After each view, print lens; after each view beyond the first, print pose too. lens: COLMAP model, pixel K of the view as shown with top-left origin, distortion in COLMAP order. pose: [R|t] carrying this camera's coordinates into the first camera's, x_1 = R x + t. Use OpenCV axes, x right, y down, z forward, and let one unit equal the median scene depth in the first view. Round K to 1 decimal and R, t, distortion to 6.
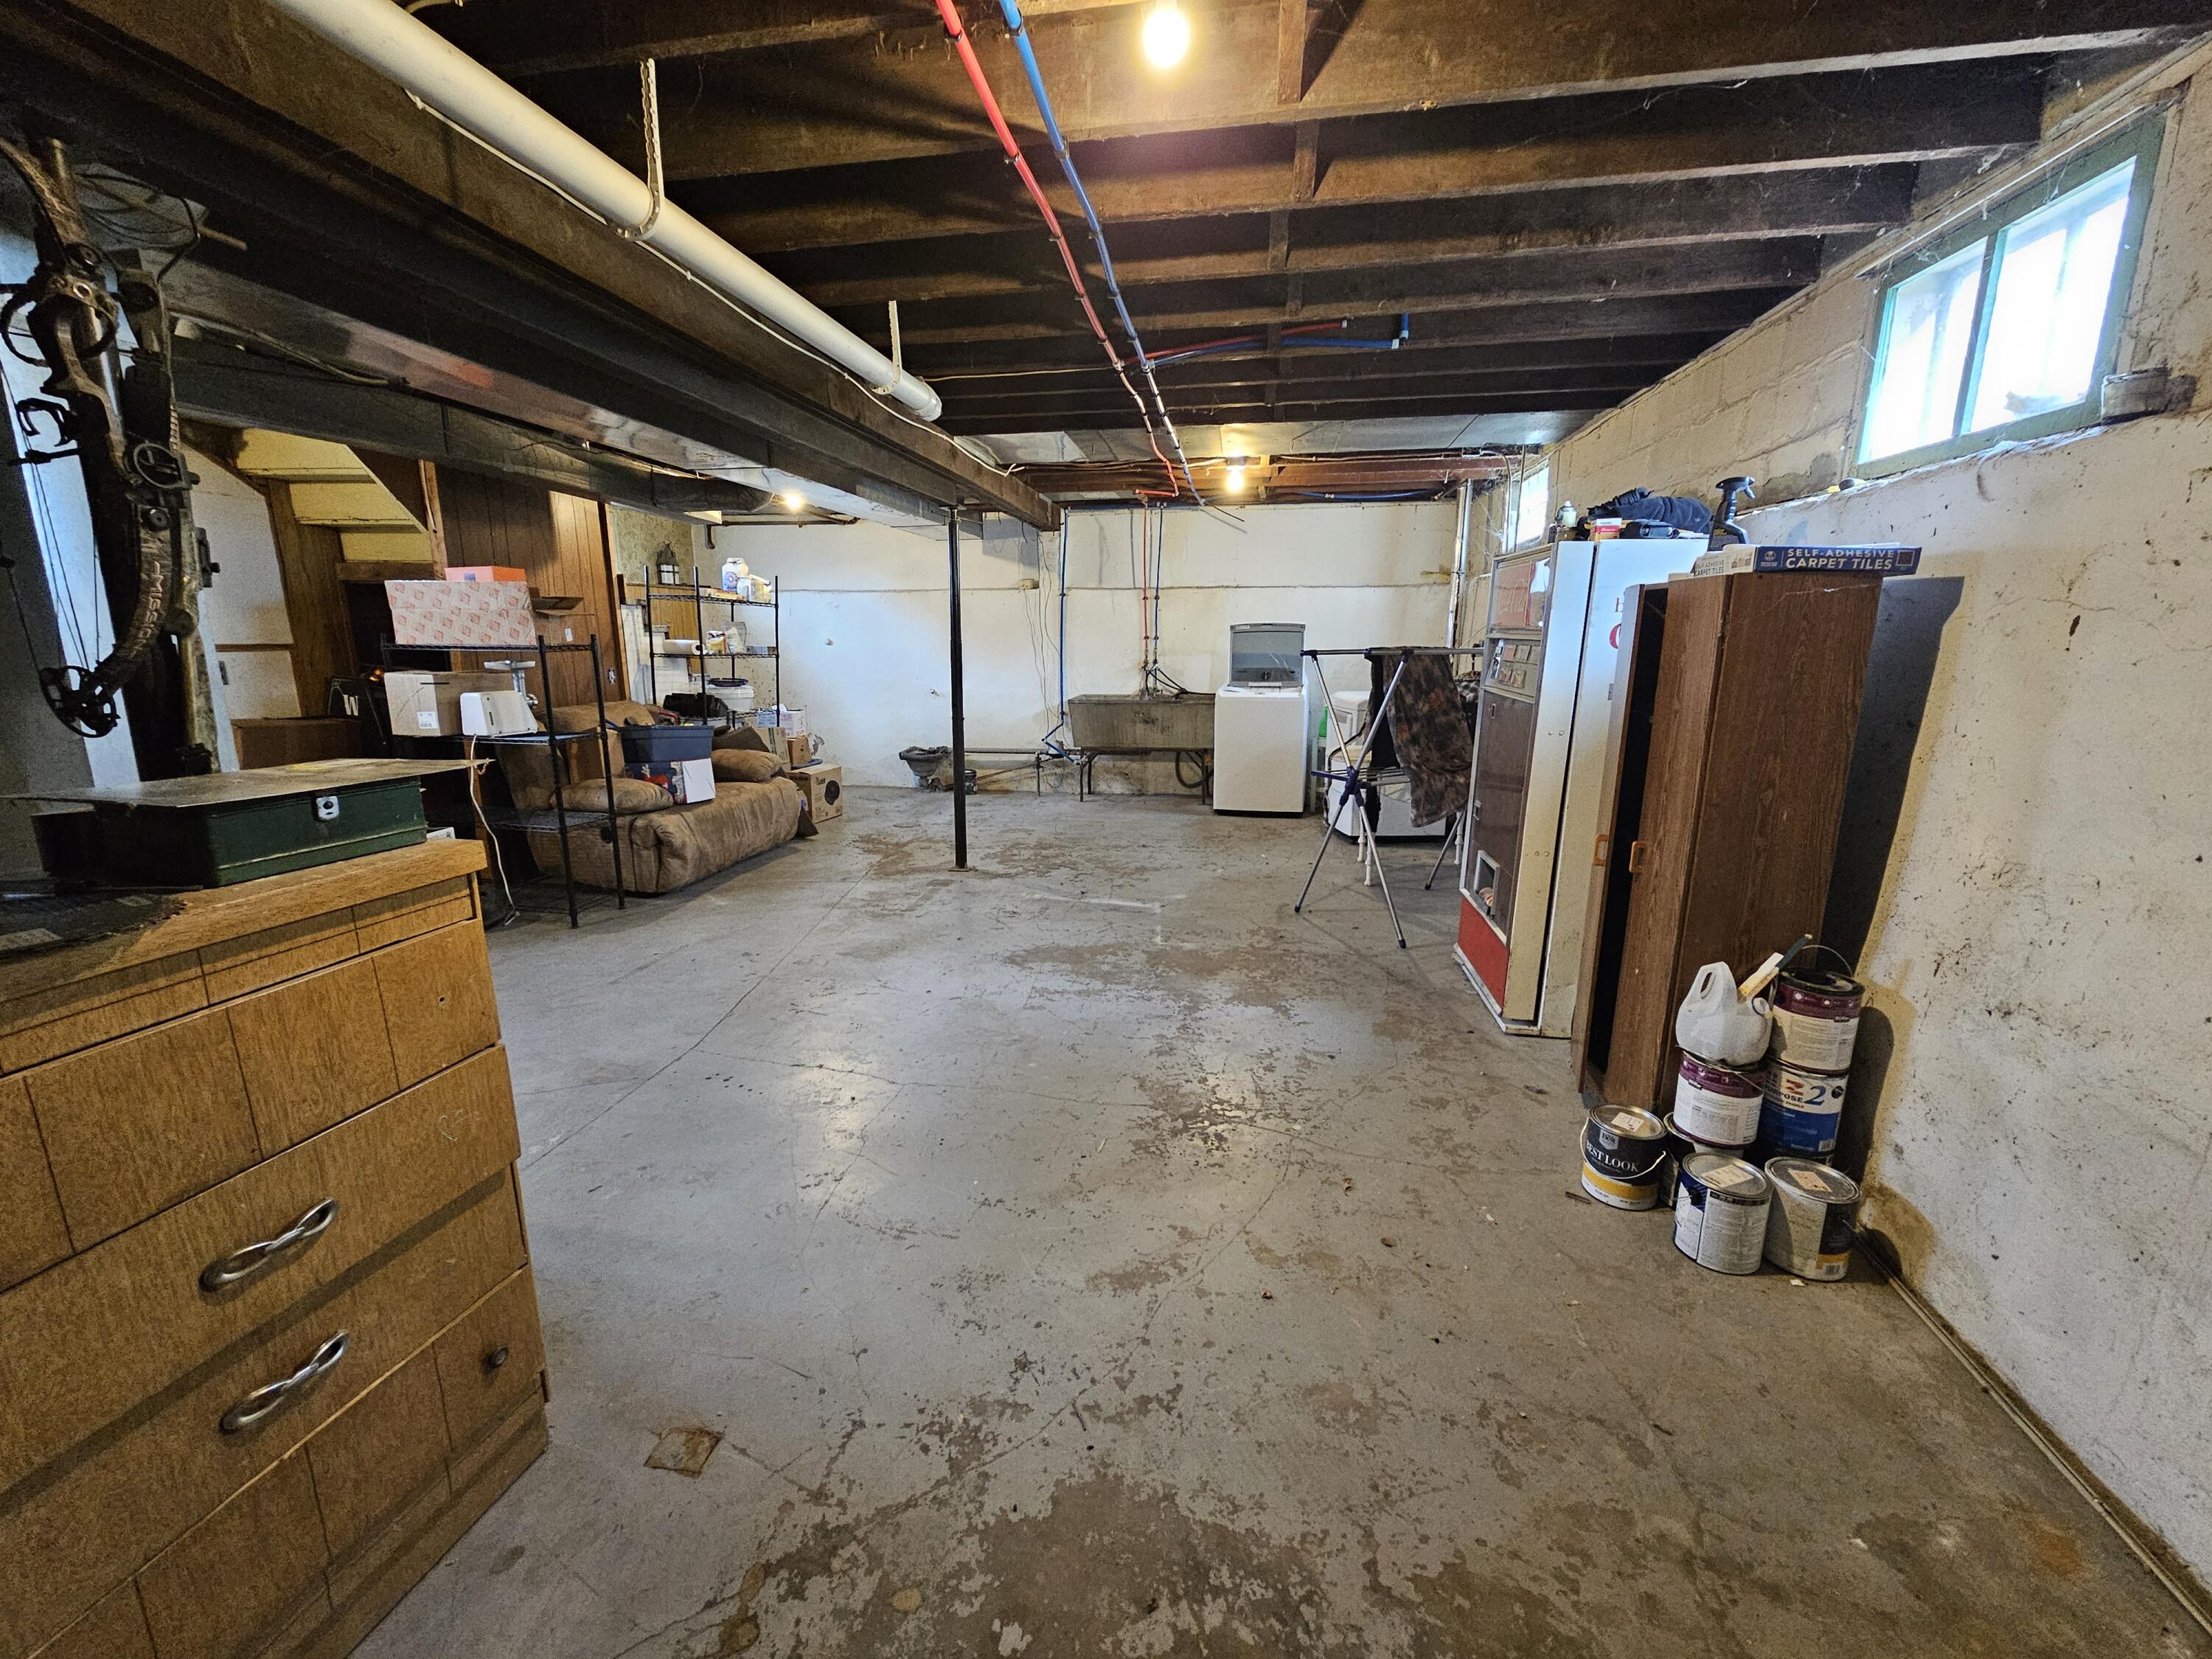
lens RADIAL K [[893.8, 0, 1099.8], [0, 893.8, 830.9], [0, 0, 1]] dist [0.000350, 0.000013]
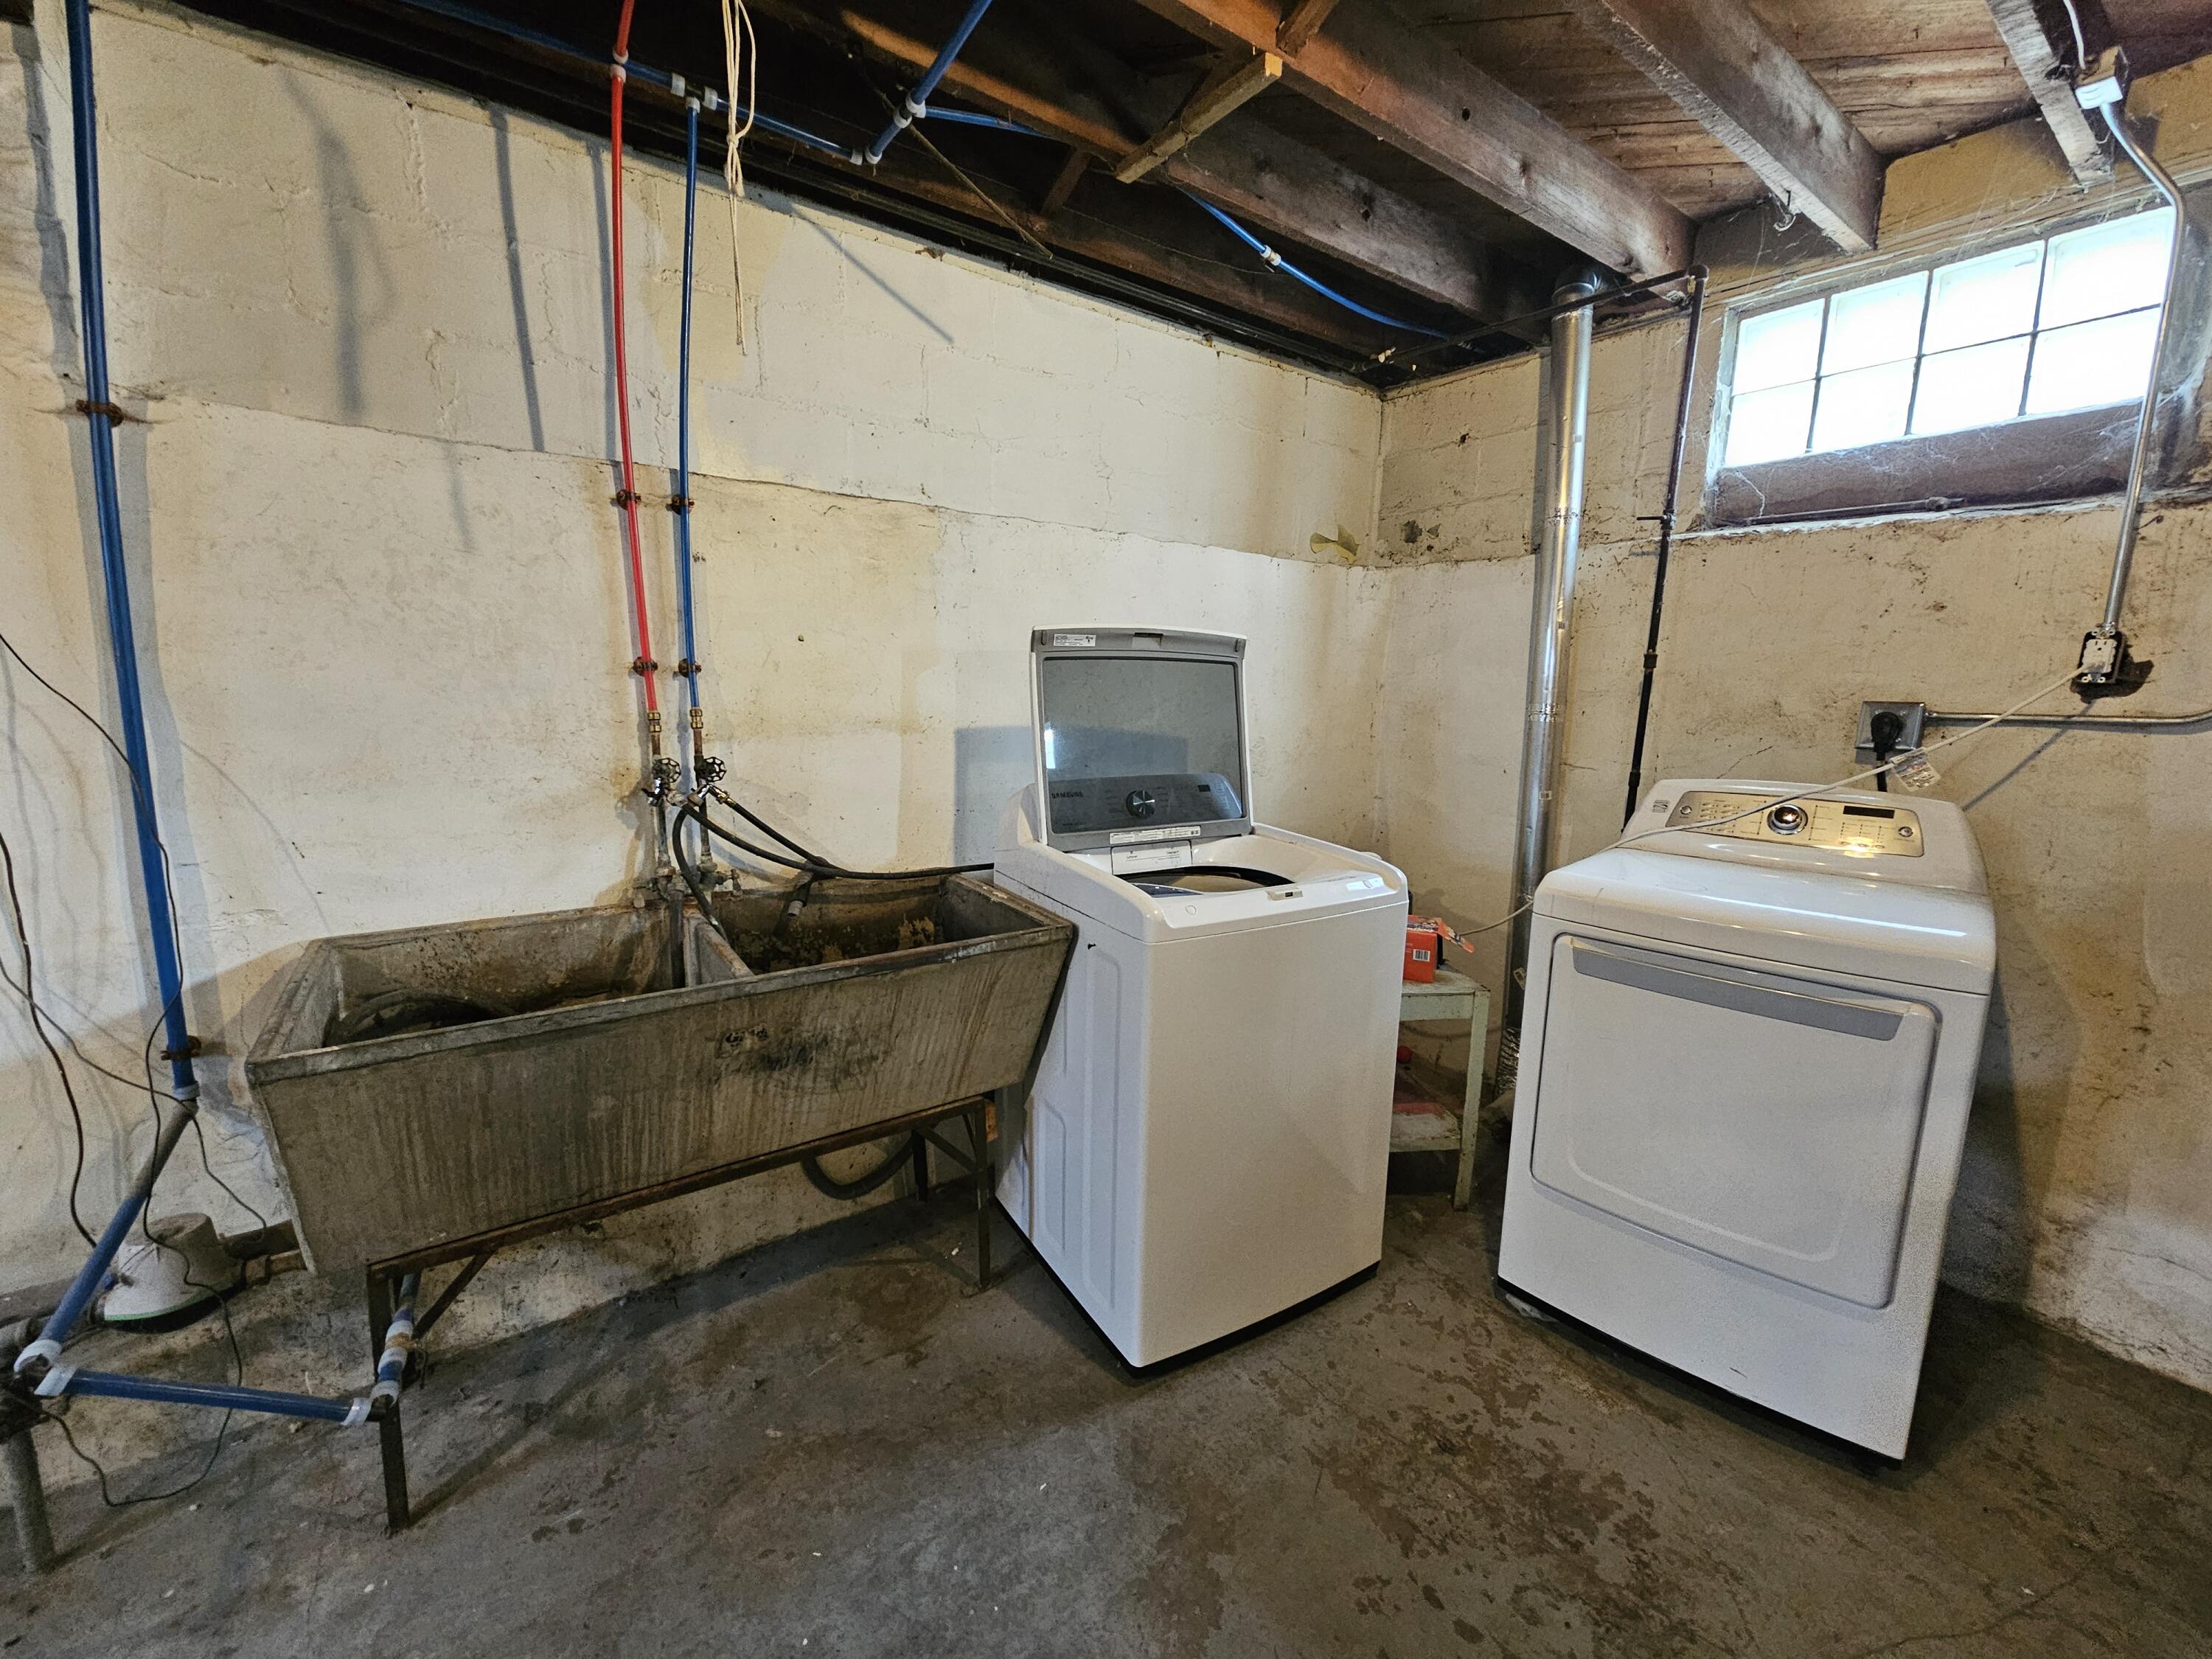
lens RADIAL K [[893.8, 0, 1103.5], [0, 893.8, 825.4], [0, 0, 1]] dist [0.000350, 0.000013]
pose [[0.713236, -0.094901, 0.694470, -0.030630], [0.125032, 0.992127, 0.007166, -0.160947], [-0.689683, 0.081720, 0.719486, 0.748191]]
